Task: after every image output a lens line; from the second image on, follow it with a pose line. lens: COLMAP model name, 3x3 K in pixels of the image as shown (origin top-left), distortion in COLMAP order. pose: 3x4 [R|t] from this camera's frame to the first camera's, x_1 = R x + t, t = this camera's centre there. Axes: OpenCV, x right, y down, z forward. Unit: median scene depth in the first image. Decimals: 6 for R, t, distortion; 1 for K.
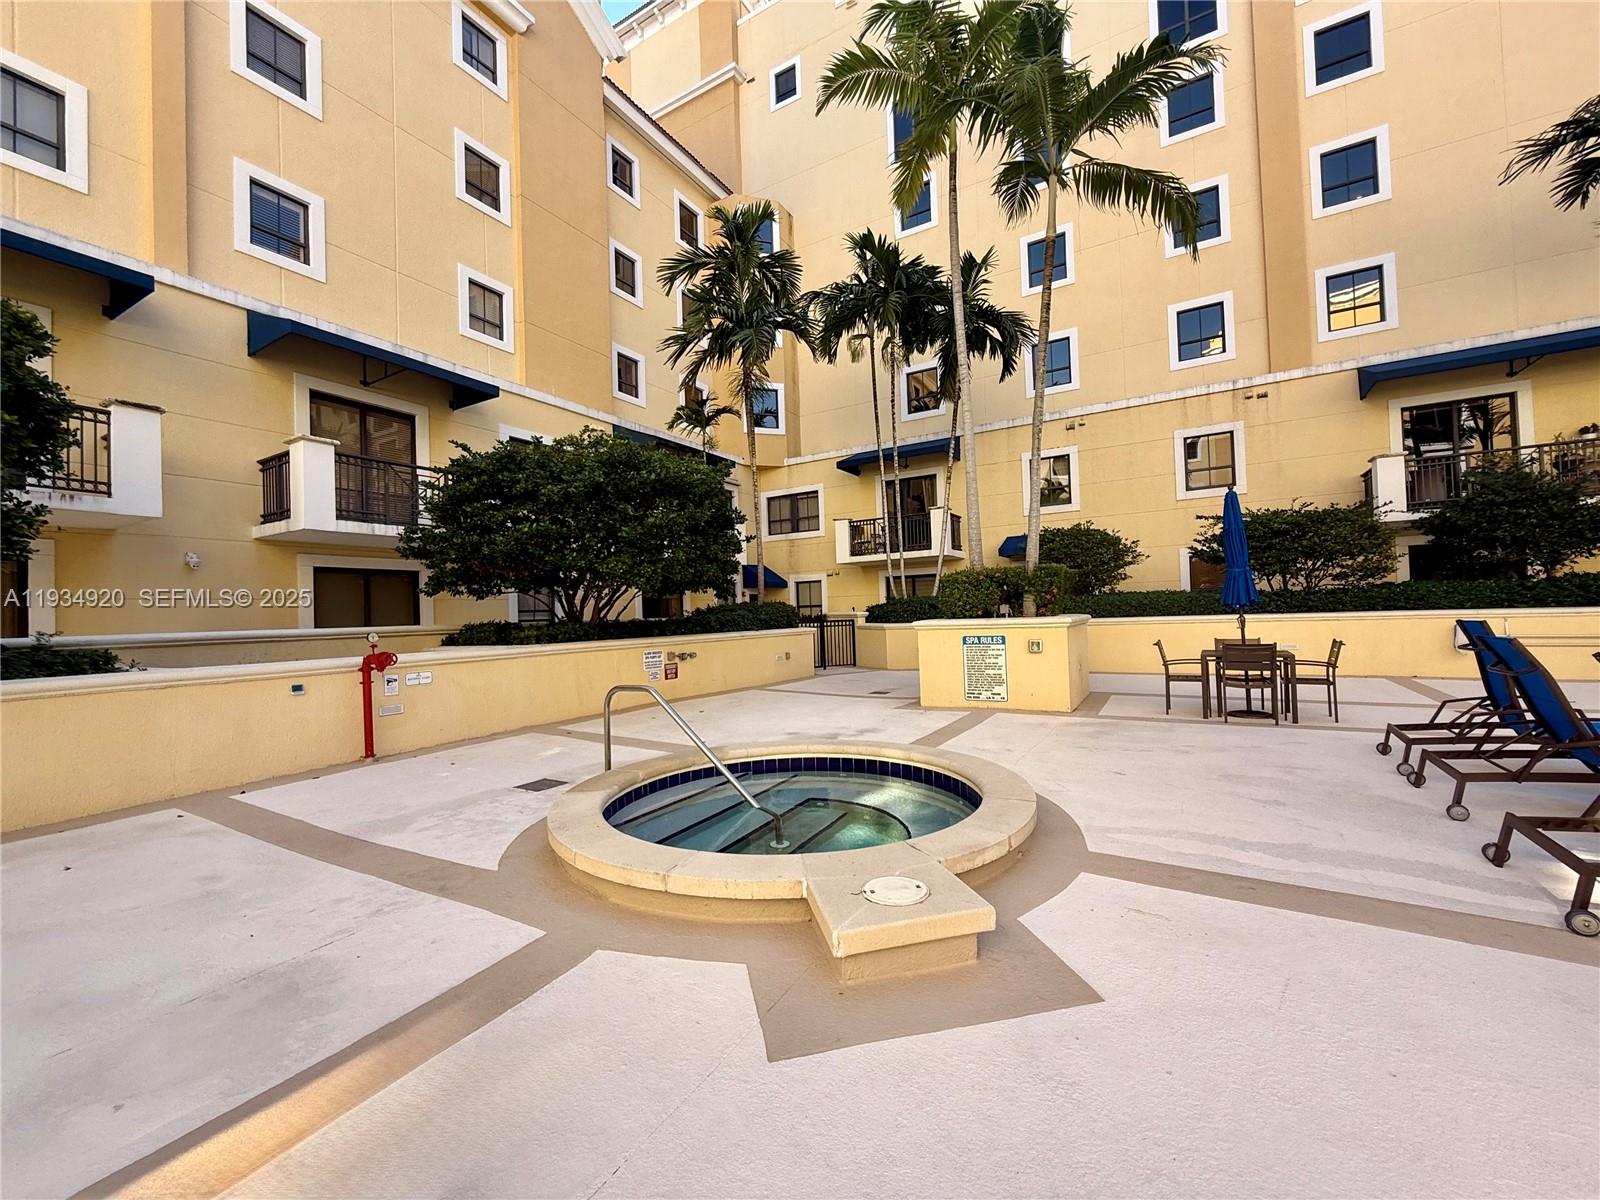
lens RADIAL K [[645.6, 0, 772.9], [0, 645.6, 585.6], [0, 0, 1]] dist [0.012381, 0.000117]
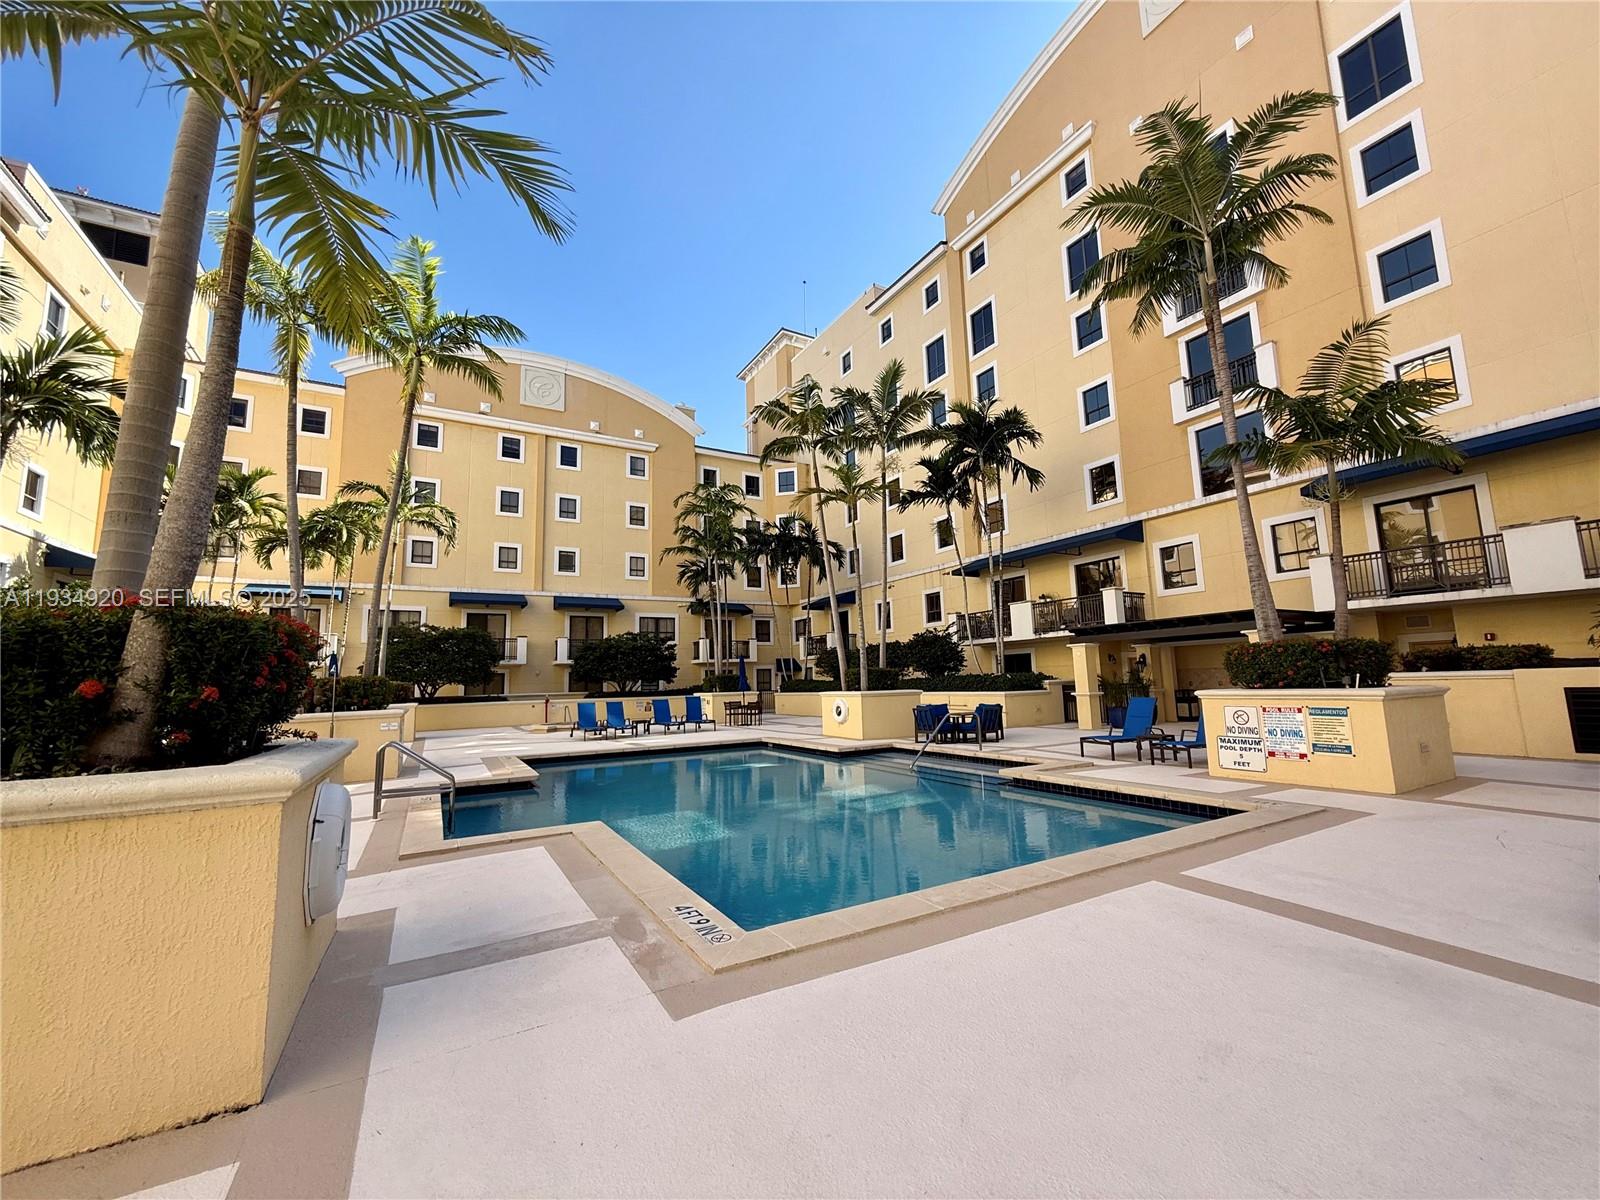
lens RADIAL K [[640.9, 0, 804.1], [0, 640.9, 600.6], [0, 0, 1]] dist [-0.002248, 0.000200]
pose [[0.877432, -0.051146, -0.476967, 0.498654], [0.013963, 0.996602, -0.081181, -0.026395], [0.479498, 0.064571, 0.875164, -0.334901]]
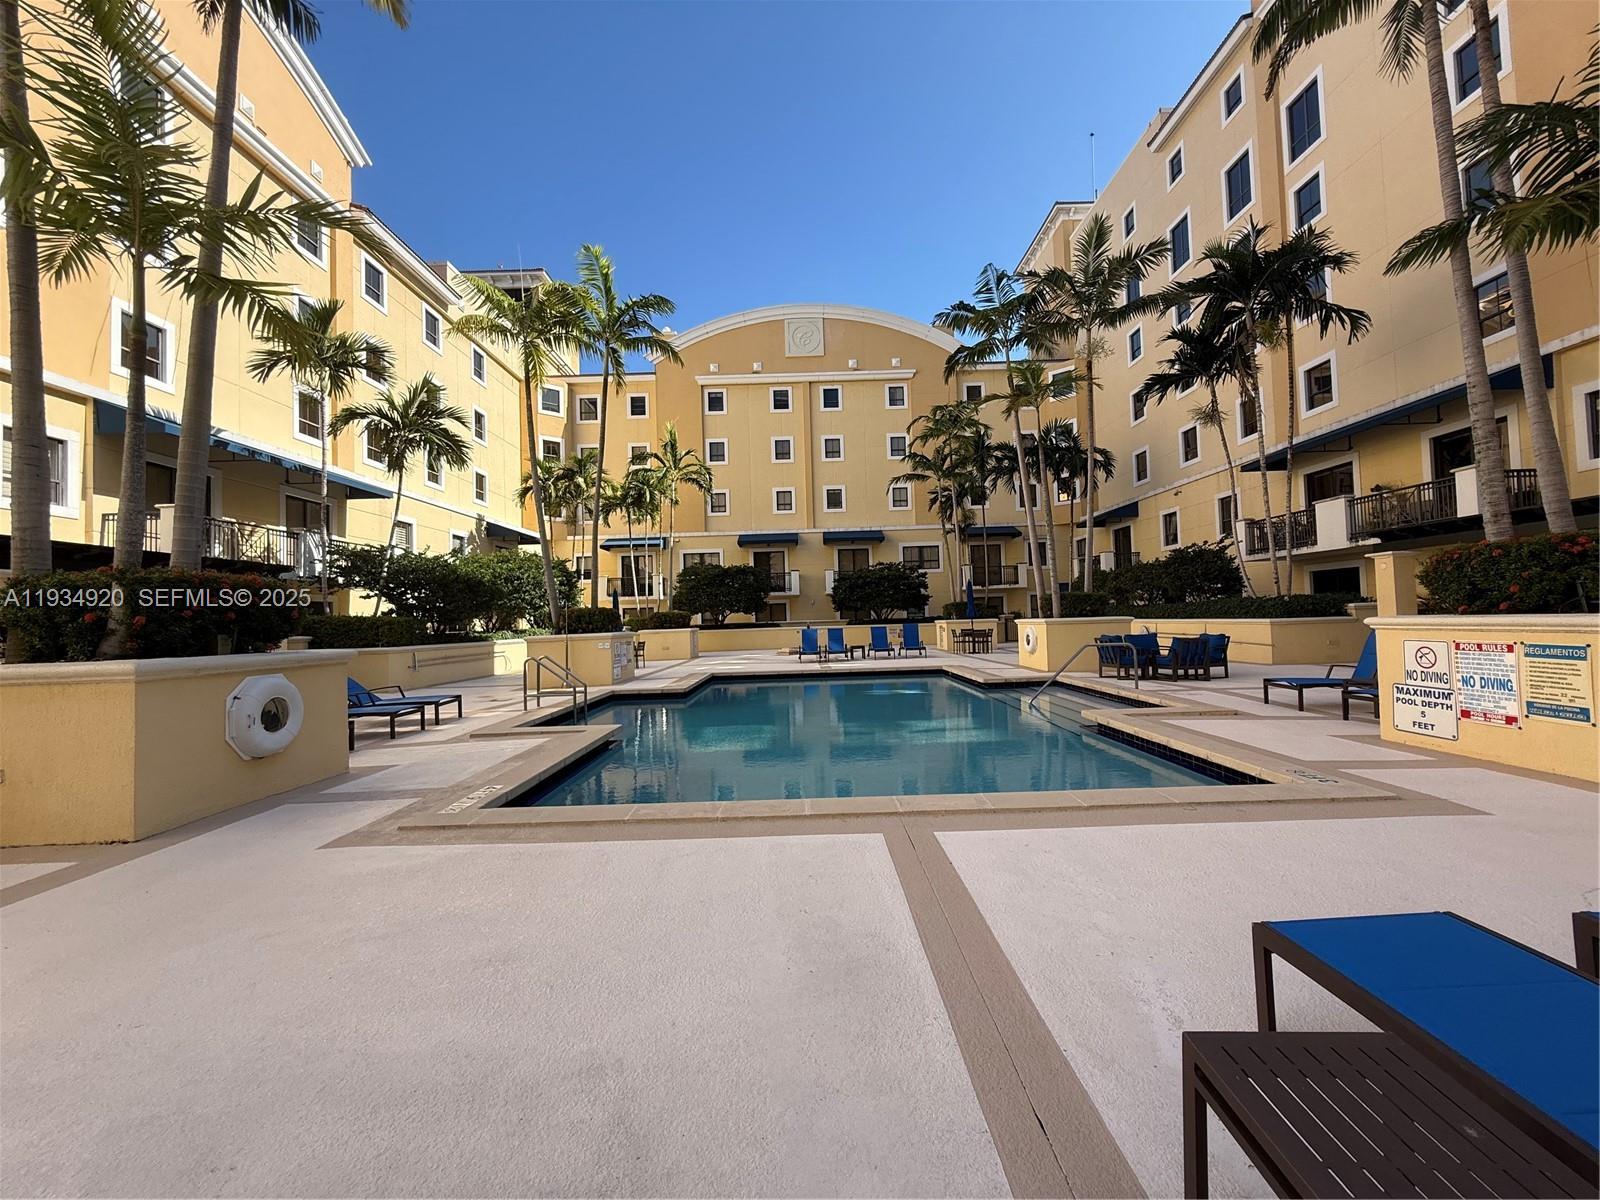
lens RADIAL K [[640.9, 0, 804.1], [0, 640.9, 600.6], [0, 0, 1]] dist [-0.002248, 0.000200]
pose [[0.519295, -0.008267, -0.854555, 0.579916], [0.042601, 0.998960, 0.016224, -0.023203], [0.853532, -0.044830, 0.519108, -0.258370]]
